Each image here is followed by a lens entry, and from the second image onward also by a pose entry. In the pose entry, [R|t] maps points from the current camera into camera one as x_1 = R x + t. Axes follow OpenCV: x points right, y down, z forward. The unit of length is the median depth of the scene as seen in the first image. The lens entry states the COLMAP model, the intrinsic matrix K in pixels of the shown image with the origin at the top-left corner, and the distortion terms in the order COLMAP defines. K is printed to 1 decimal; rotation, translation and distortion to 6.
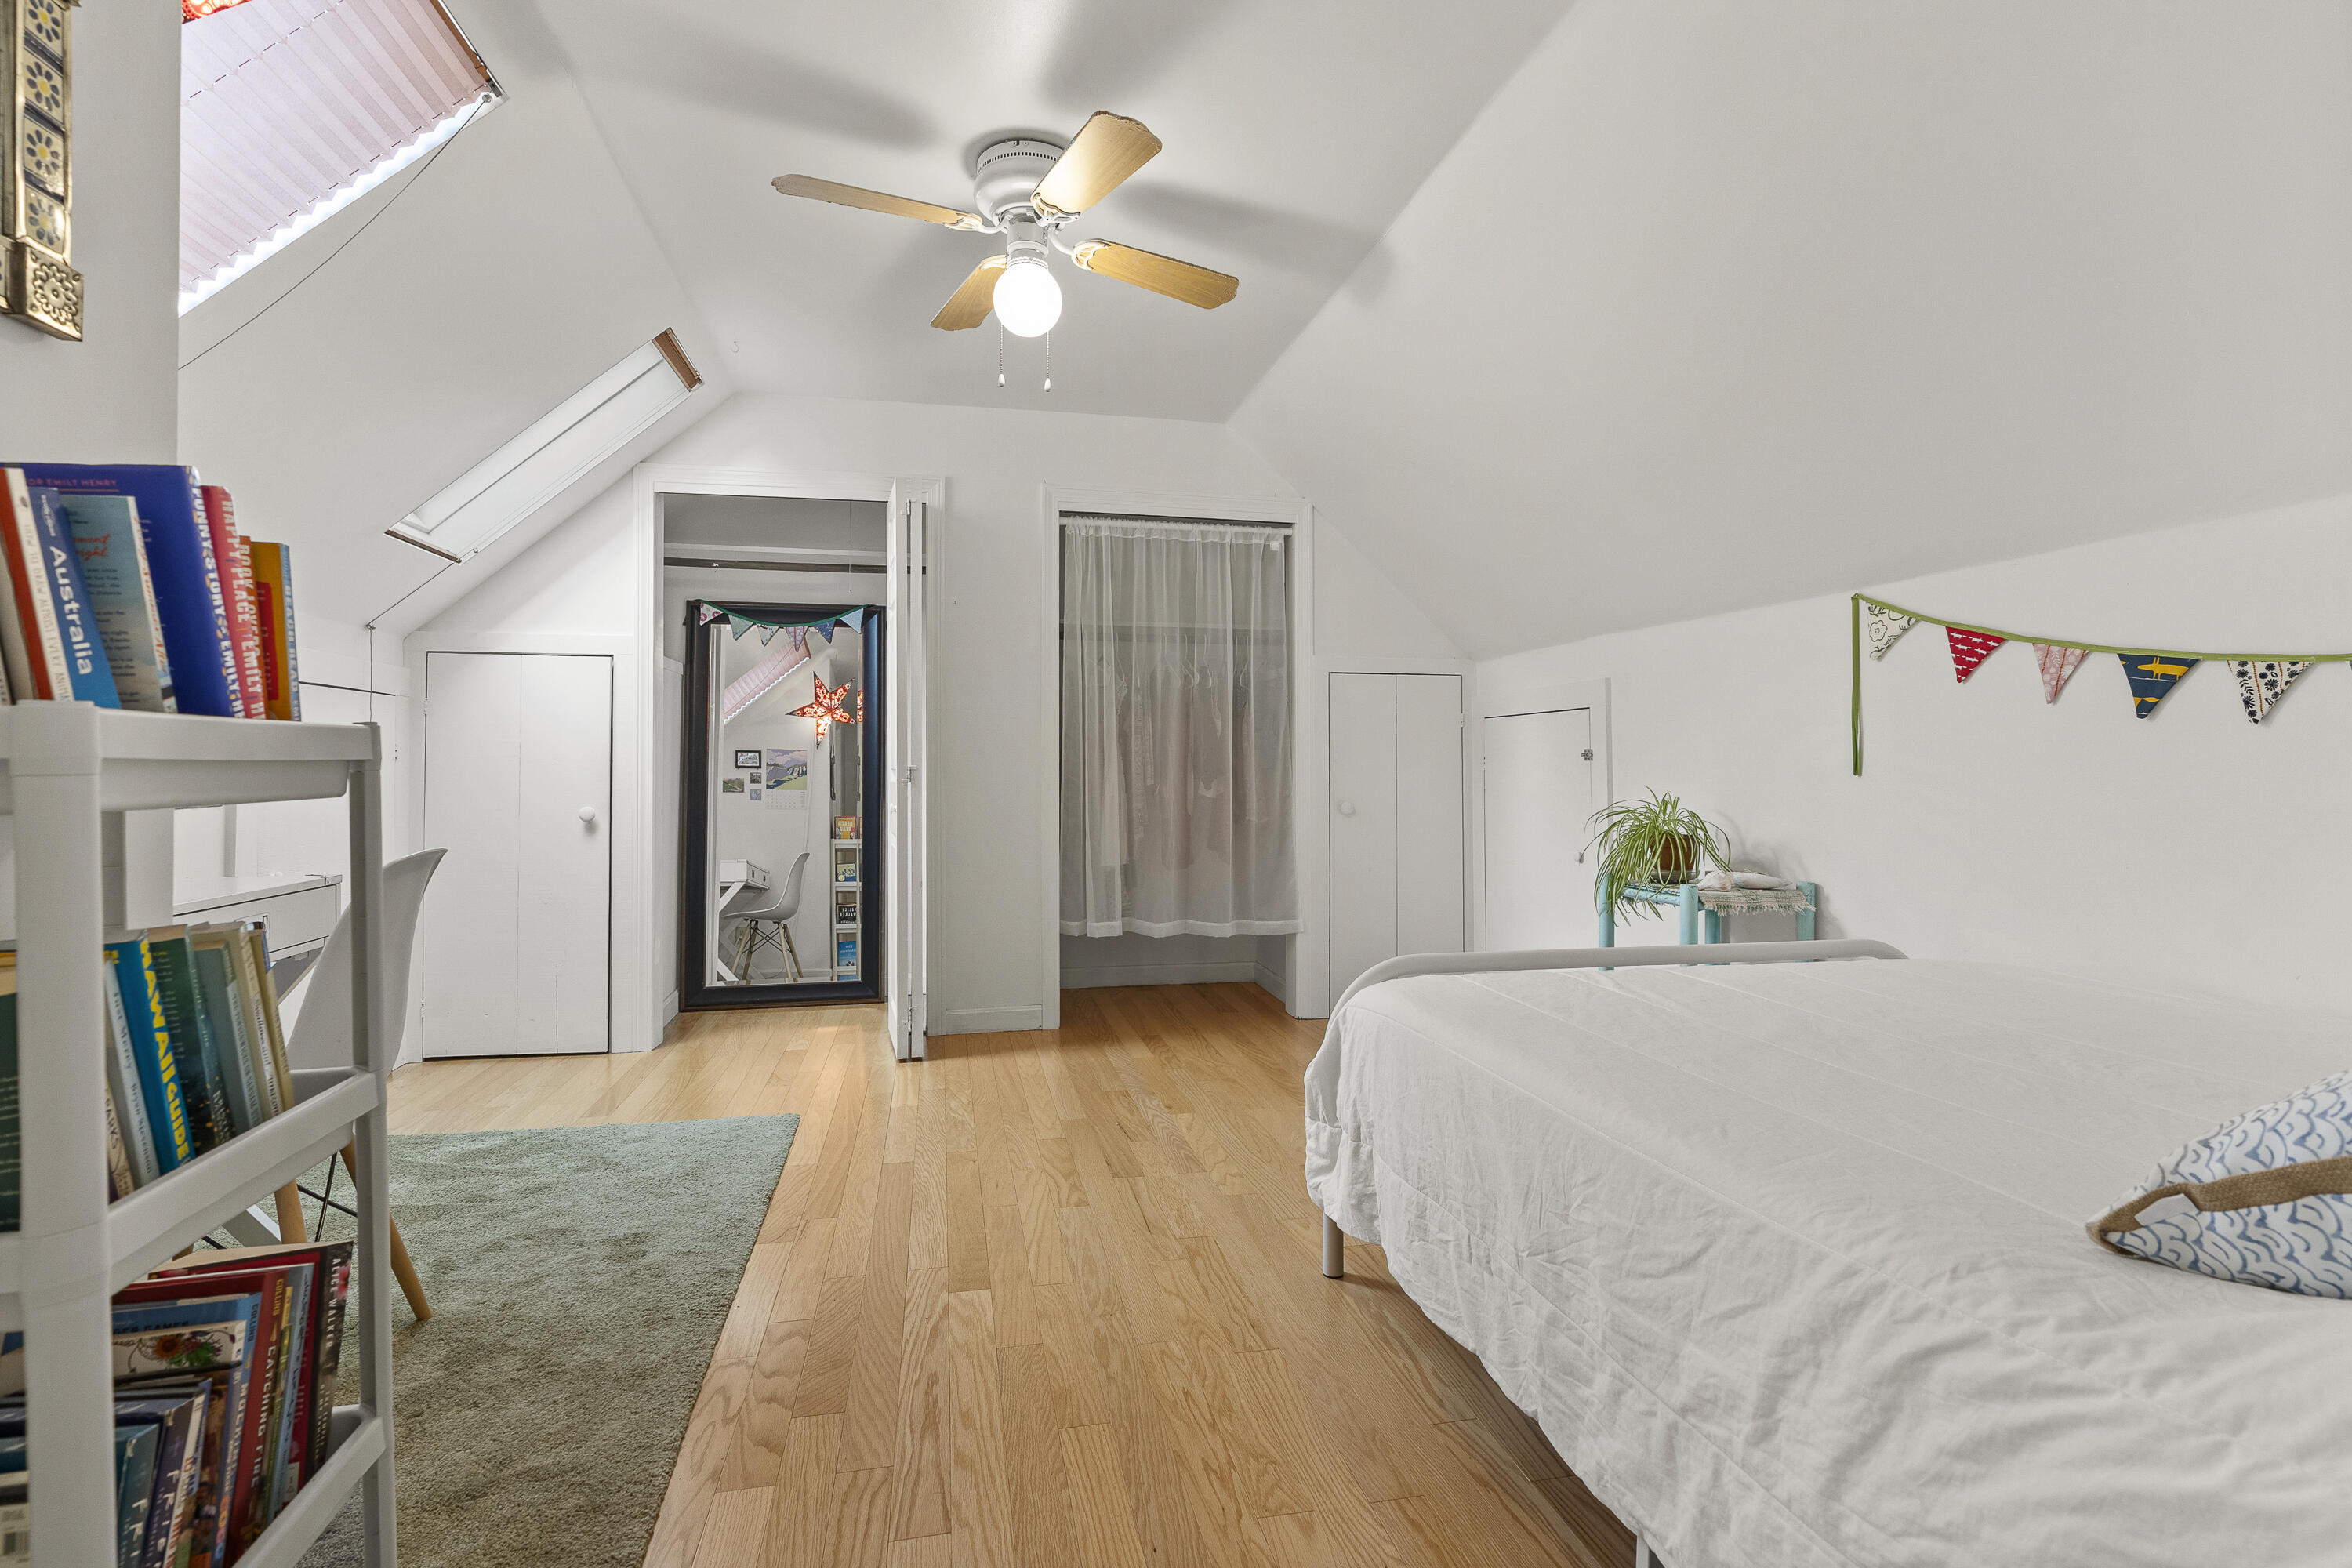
lens RADIAL K [[1091.3, 0, 1163.0], [0, 1091.3, 790.3], [0, 0, 1]] dist [-0.001551, 0.000425]
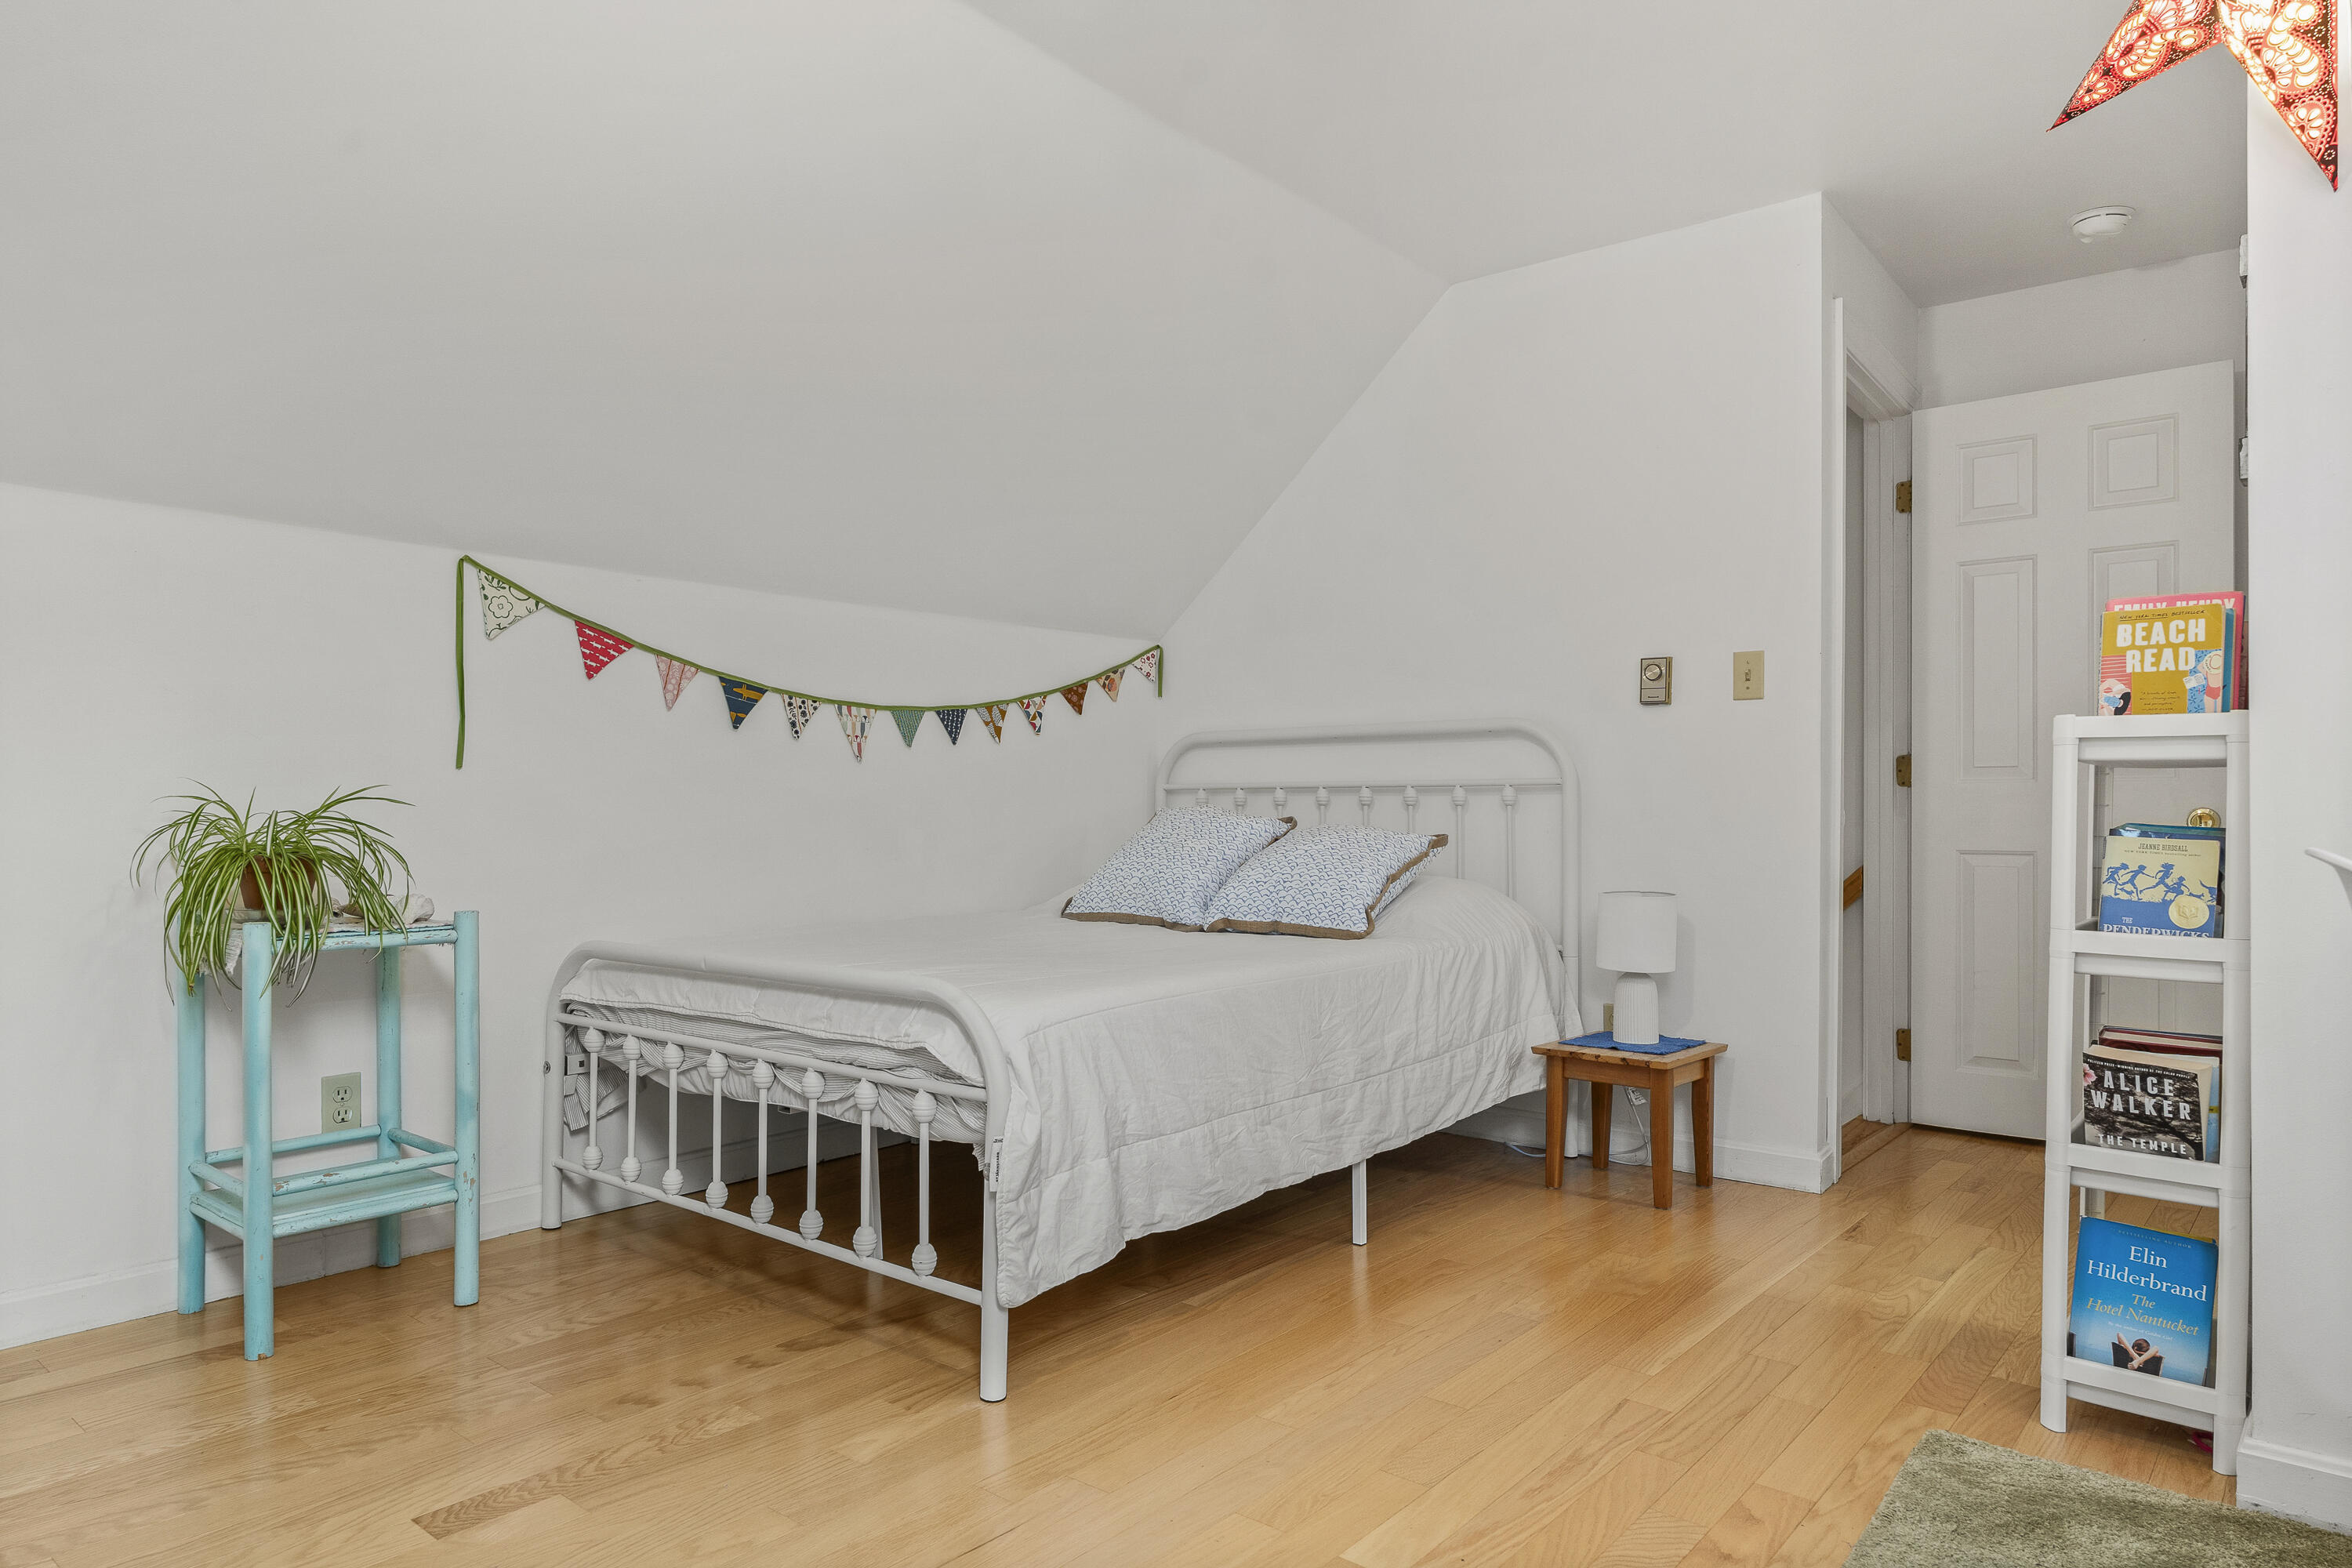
lens RADIAL K [[1410.0, 0, 1165.6], [0, 1410.0, 755.9], [0, 0, 1]] dist [0.000148, 0.000720]
pose [[-0.611025, 0.006079, 0.791588, -0.762086], [-0.007771, 0.999876, -0.013676, -0.012888], [-0.791573, -0.014508, -0.610902, 1.597481]]
